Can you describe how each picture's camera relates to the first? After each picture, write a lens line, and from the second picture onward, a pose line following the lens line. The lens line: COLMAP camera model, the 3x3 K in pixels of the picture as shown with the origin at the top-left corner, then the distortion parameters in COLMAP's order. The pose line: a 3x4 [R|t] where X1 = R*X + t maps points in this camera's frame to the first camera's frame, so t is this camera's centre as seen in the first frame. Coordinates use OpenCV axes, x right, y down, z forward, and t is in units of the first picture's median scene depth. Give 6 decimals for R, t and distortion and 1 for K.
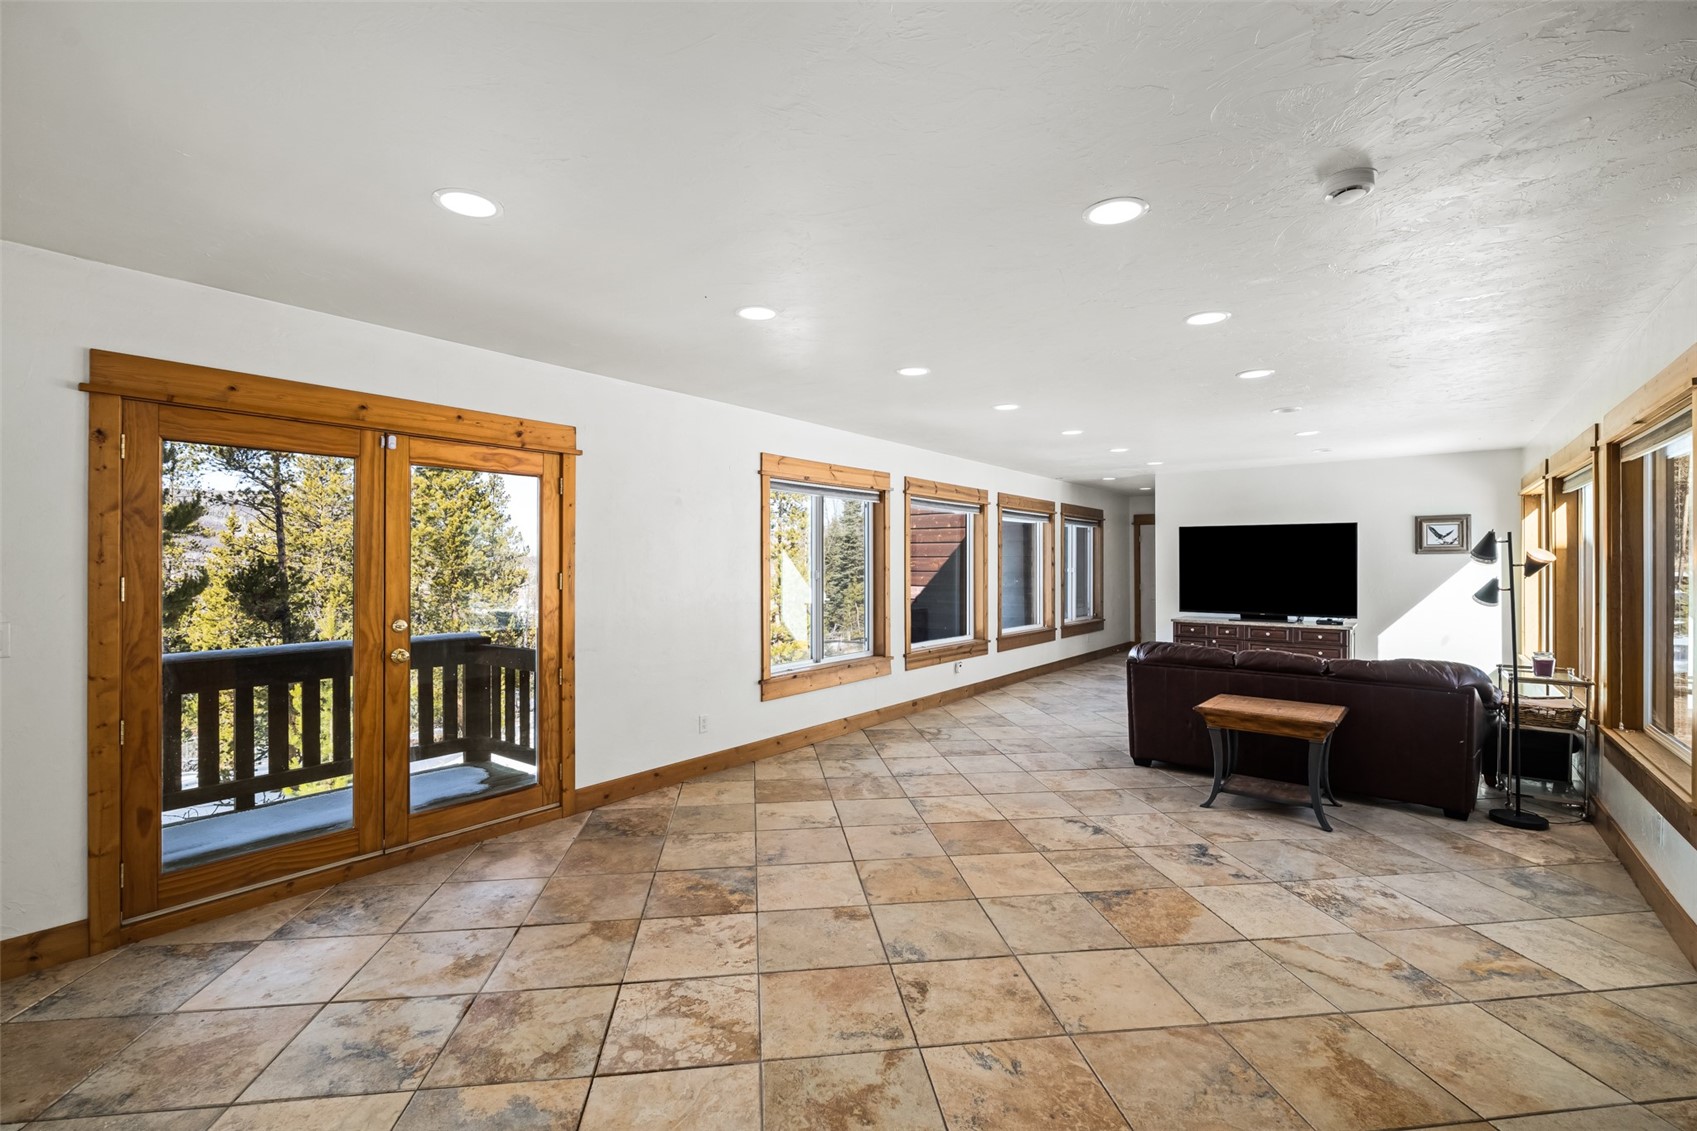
lens RADIAL K [[750.6, 0, 843.1], [0, 750.6, 560.4], [0, 0, 1]] dist [-0.011181, 0.001486]
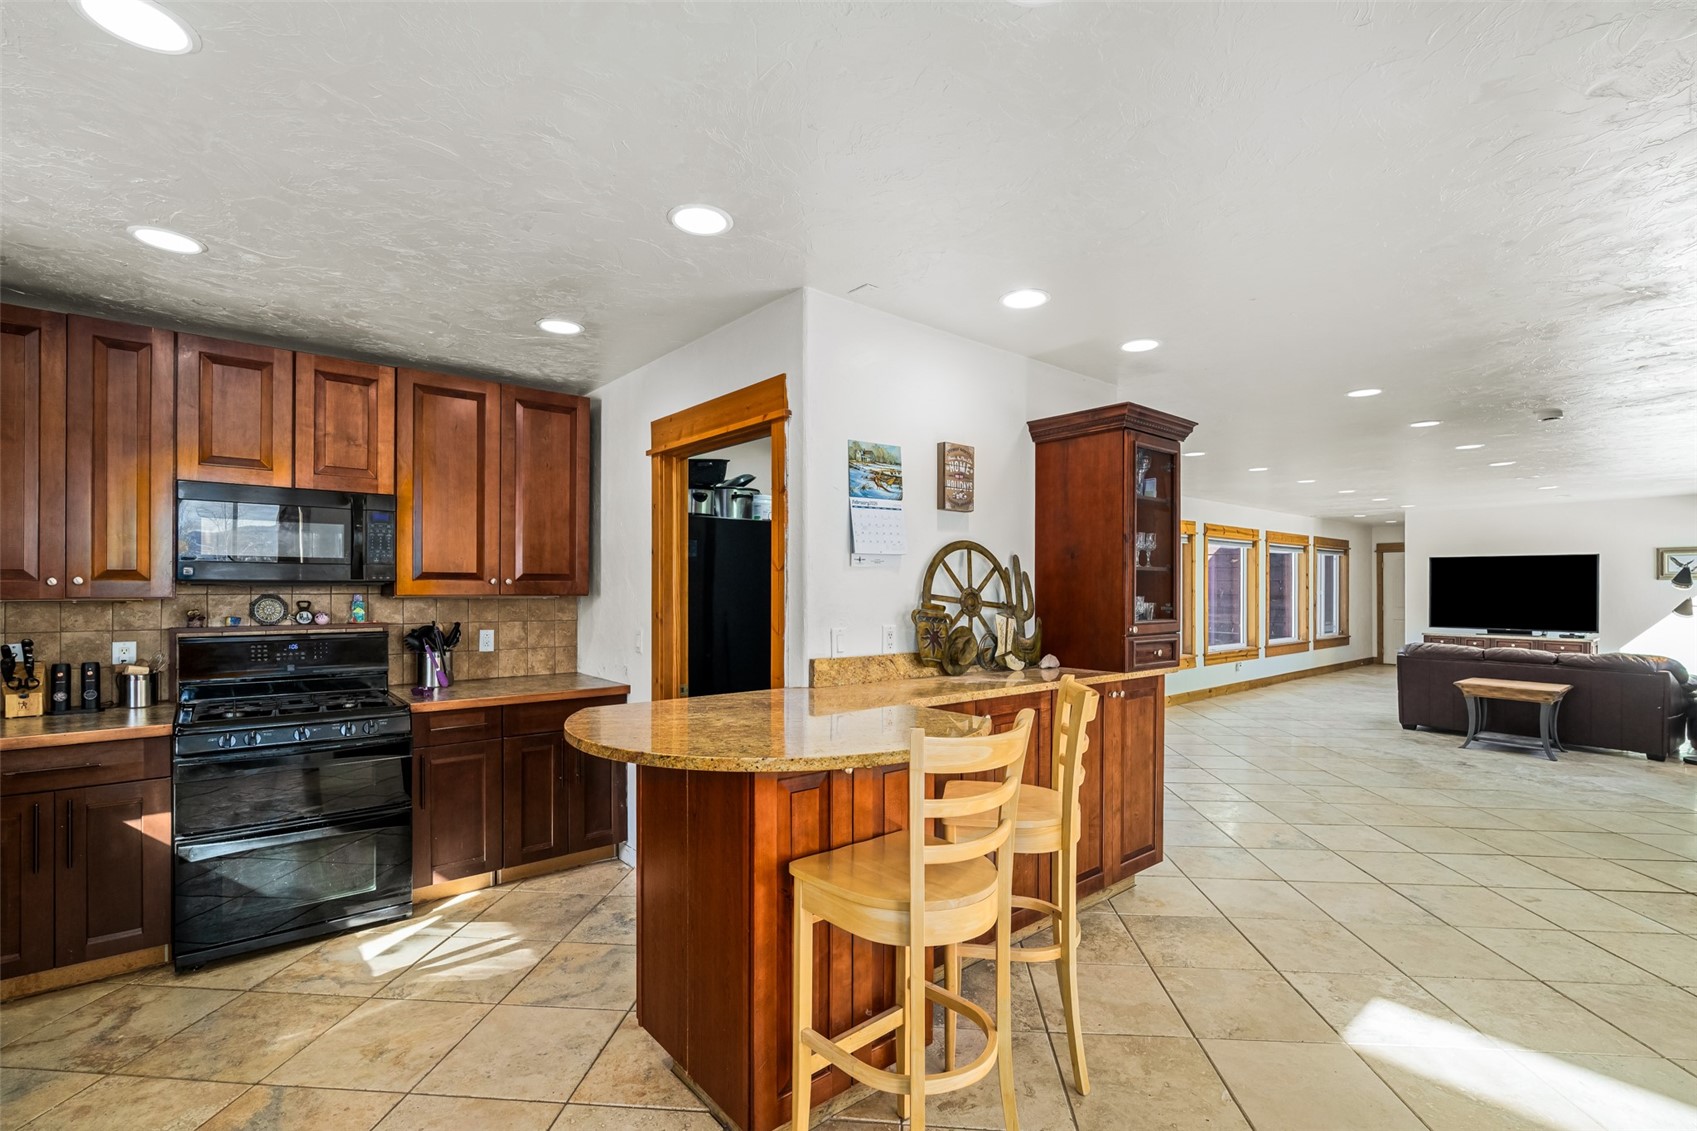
lens RADIAL K [[750.6, 0, 849.1], [0, 750.6, 590.1], [0, 0, 1]] dist [-0.011181, 0.001486]
pose [[0.976456, 0.001798, -0.215710, -0.217256], [0.000317, 0.999952, 0.009769, -0.003495], [0.215717, -0.009607, 0.976409, -0.398665]]
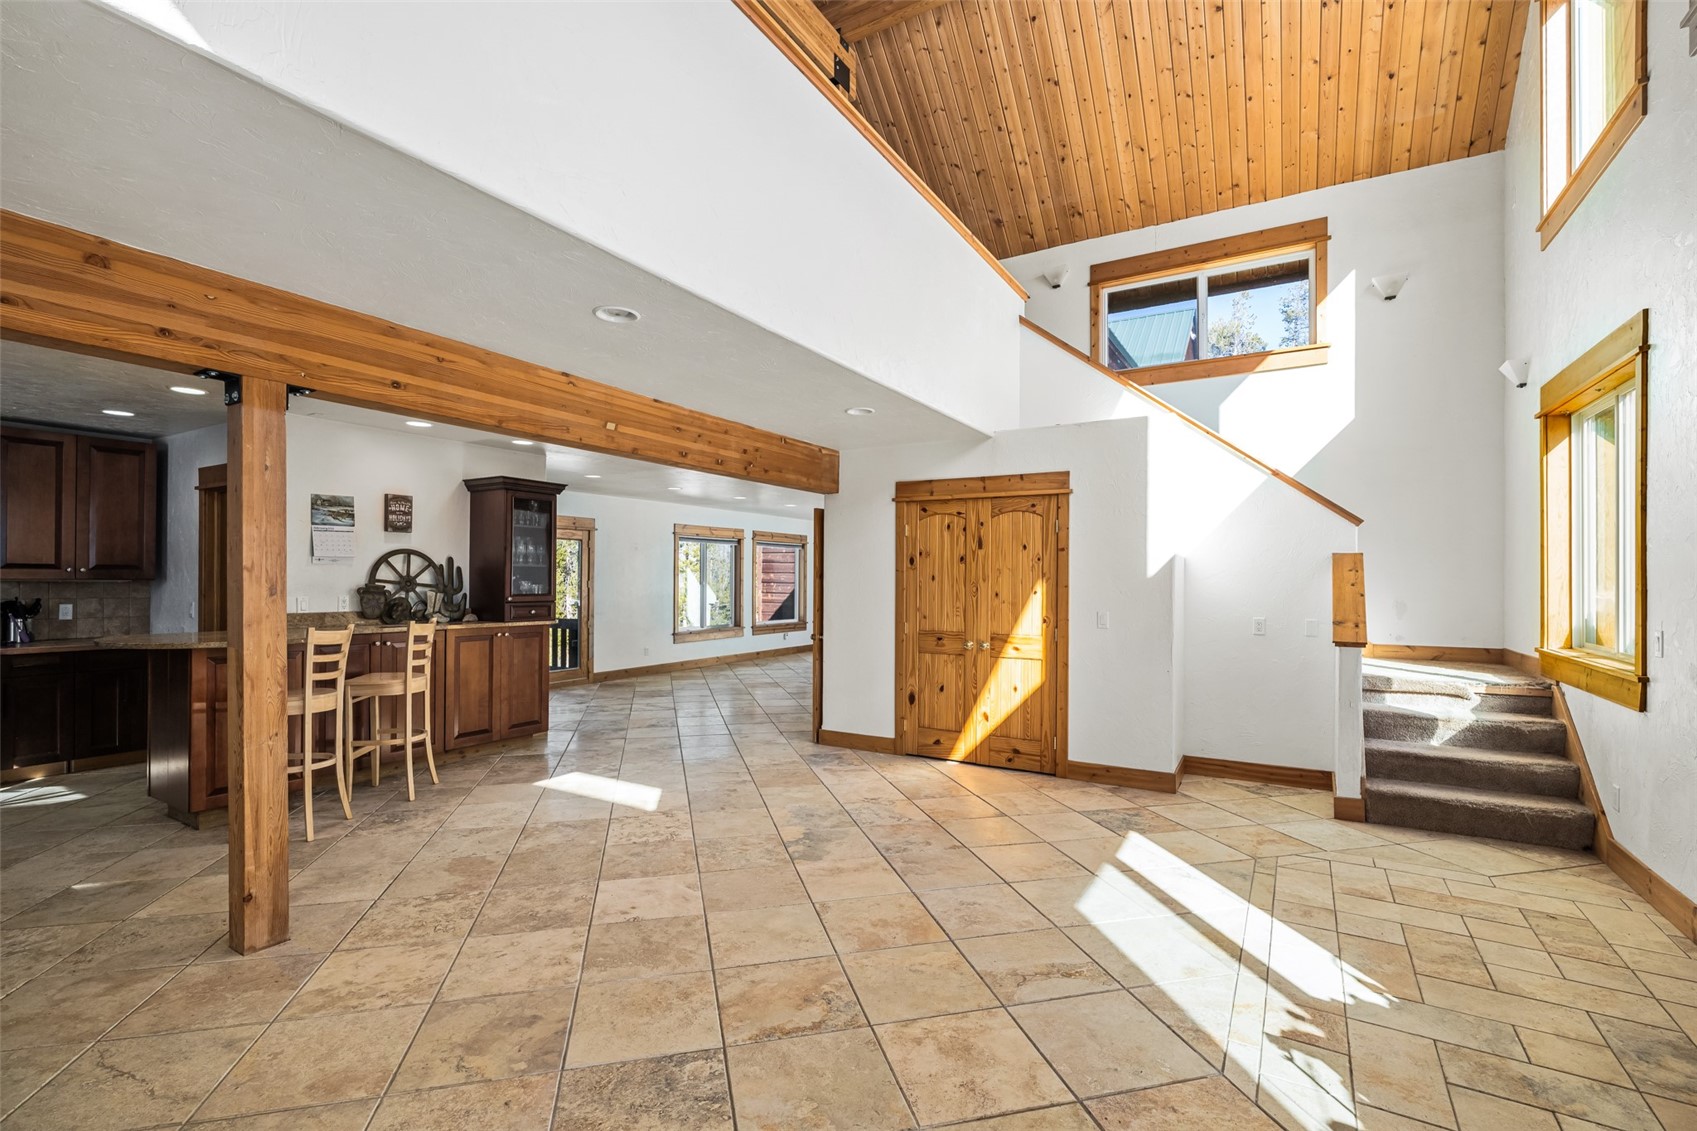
lens RADIAL K [[750.6, 0, 842.6], [0, 750.6, 578.4], [0, 0, 1]] dist [-0.011181, 0.001486]
pose [[0.993238, 0.004916, 0.115991, 0.074238], [-0.005569, 0.999970, 0.005306, -0.004092], [-0.115961, -0.005916, 0.993236, -0.730813]]
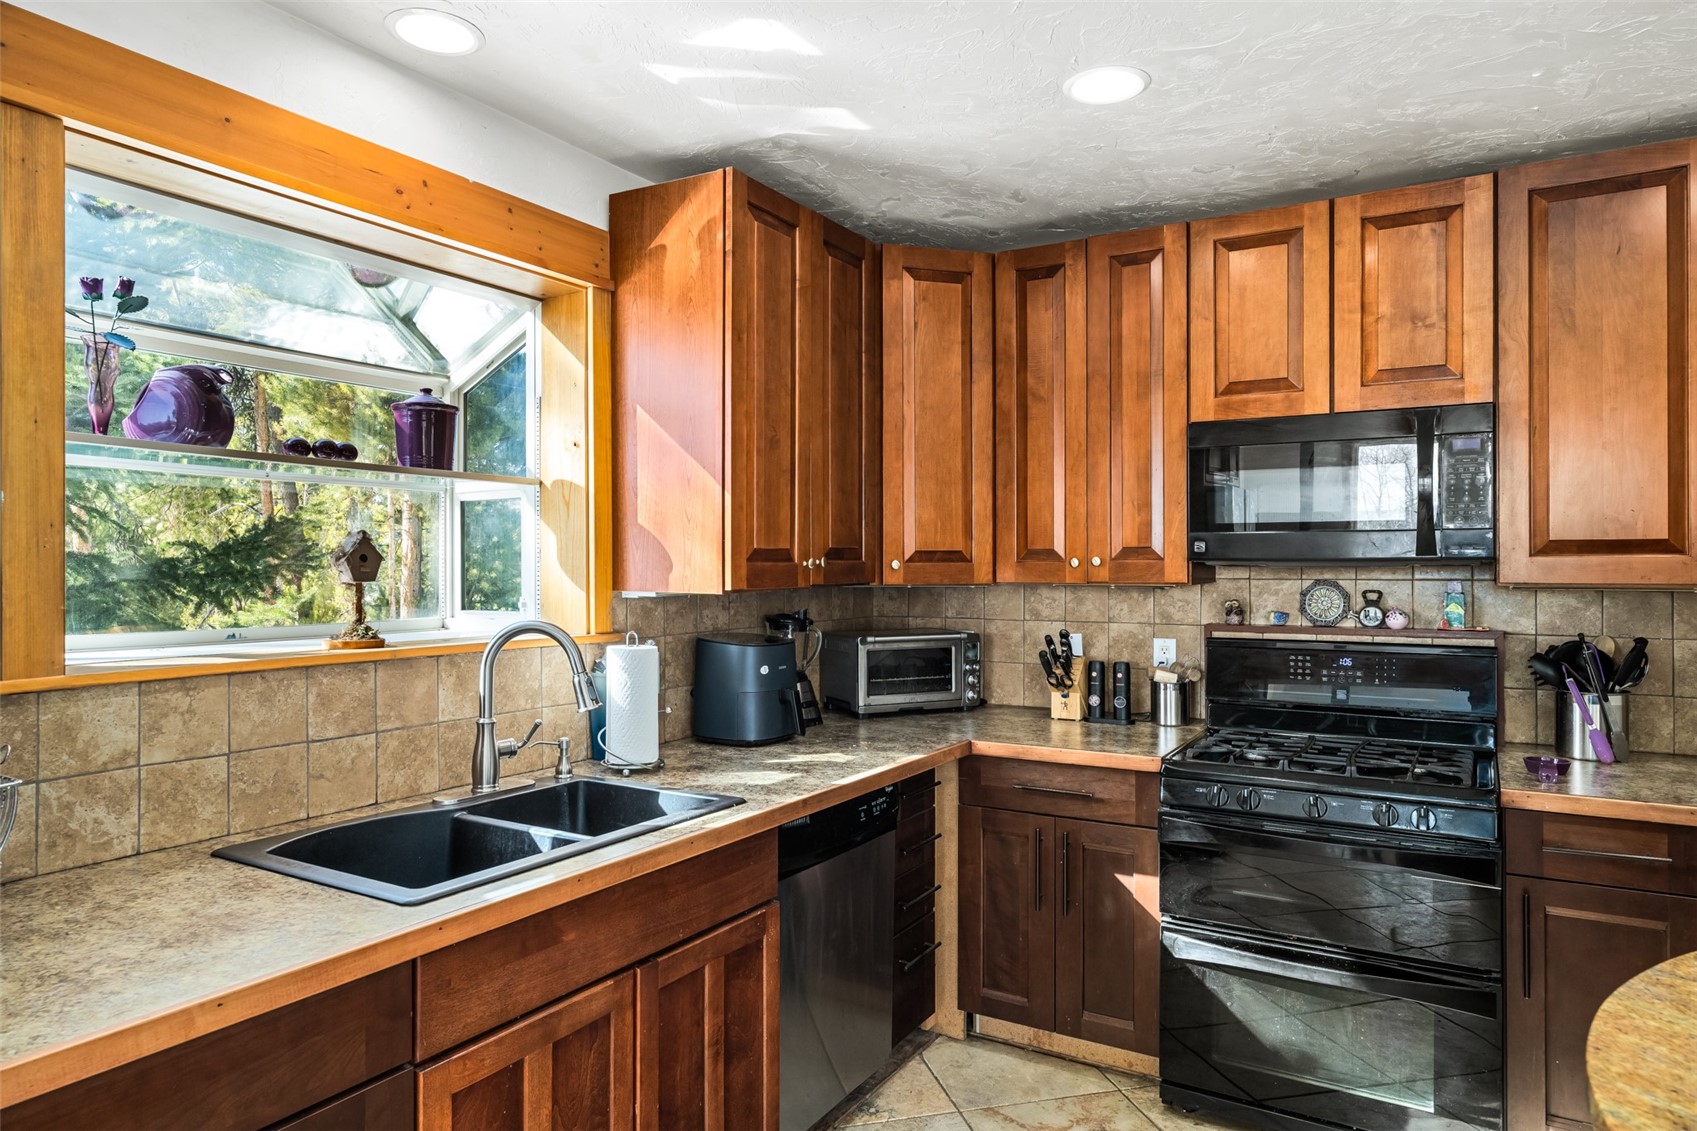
lens RADIAL K [[1060.9, 0, 853.7], [0, 1060.9, 560.8], [0, 0, 1]] dist [-0.002002, 0.007169]
pose [[0.115520, -0.006442, -0.993284, -0.252595], [0.007448, 0.999956, -0.005619, -0.003239], [0.993277, -0.006749, 0.115563, -0.280984]]
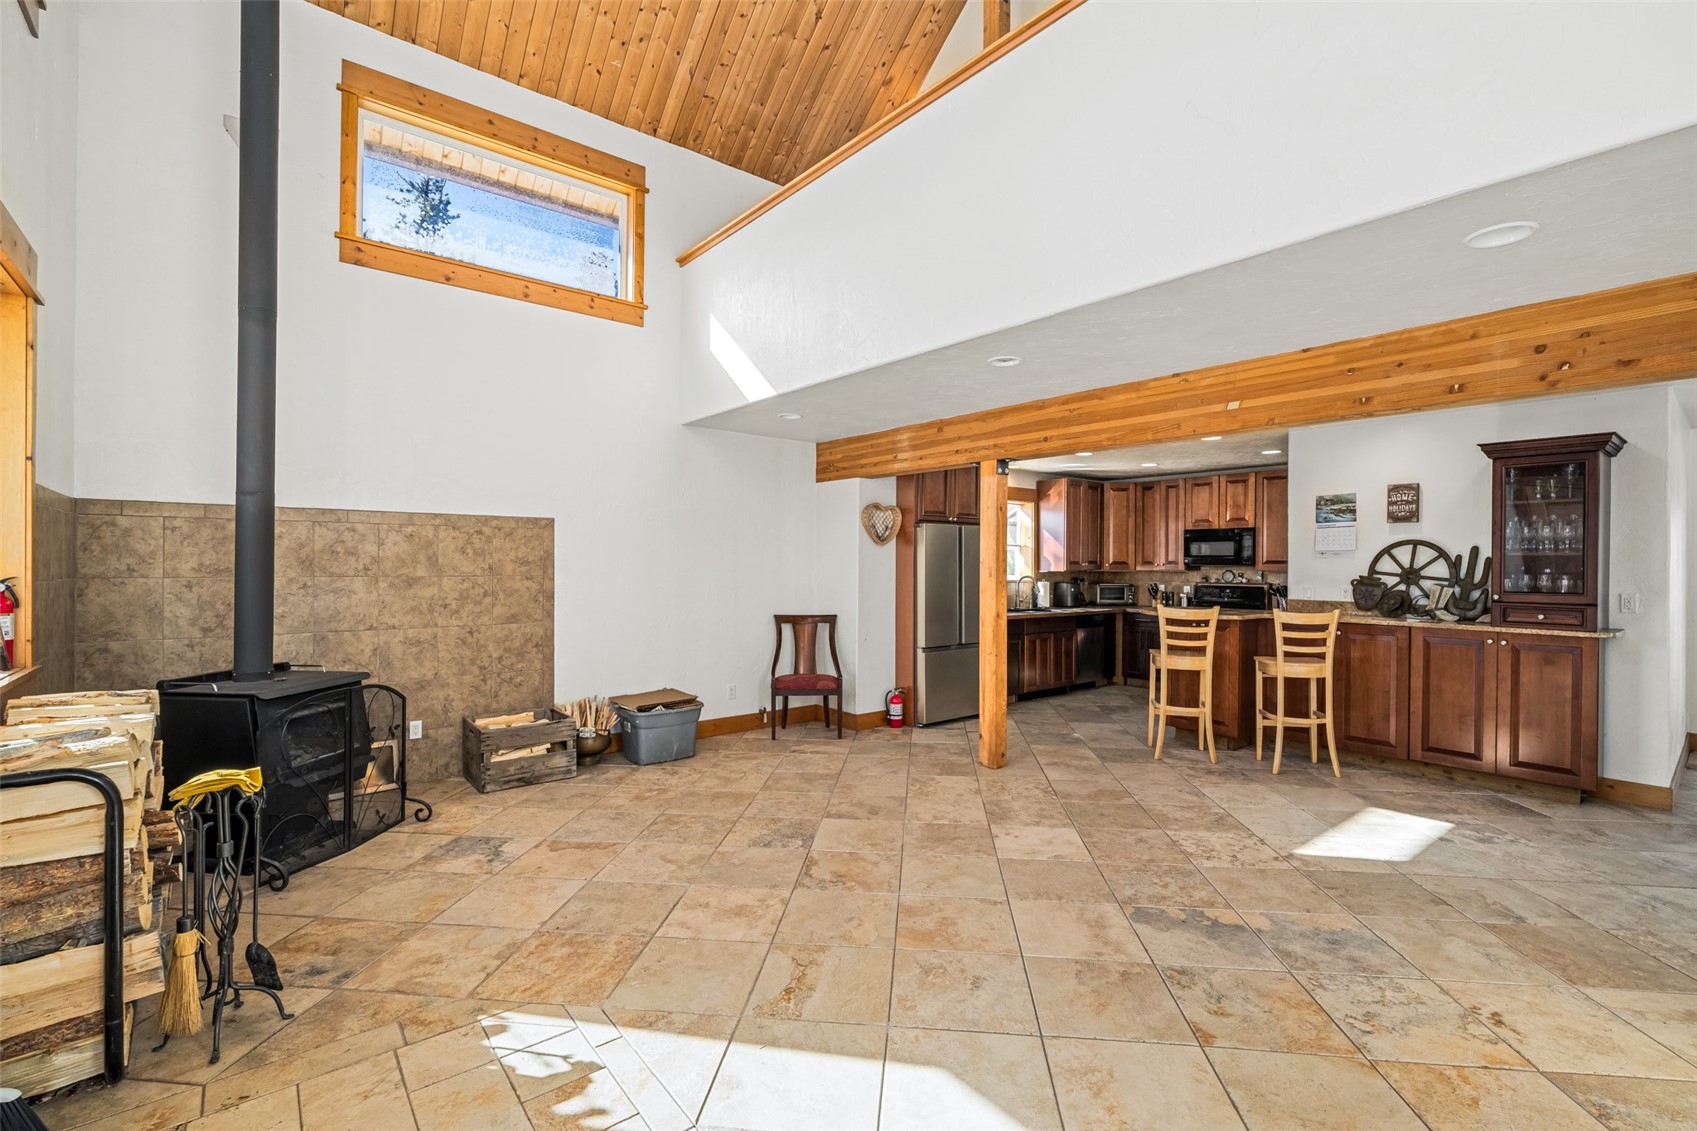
lens RADIAL K [[750.6, 0, 855.3], [0, 750.6, 565.0], [0, 0, 1]] dist [-0.011181, 0.001486]
pose [[-0.223602, -0.001692, -0.974679, 0.492833], [-0.000764, 0.999998, -0.001560, -0.001925], [0.974680, 0.000396, -0.223603, -0.332206]]
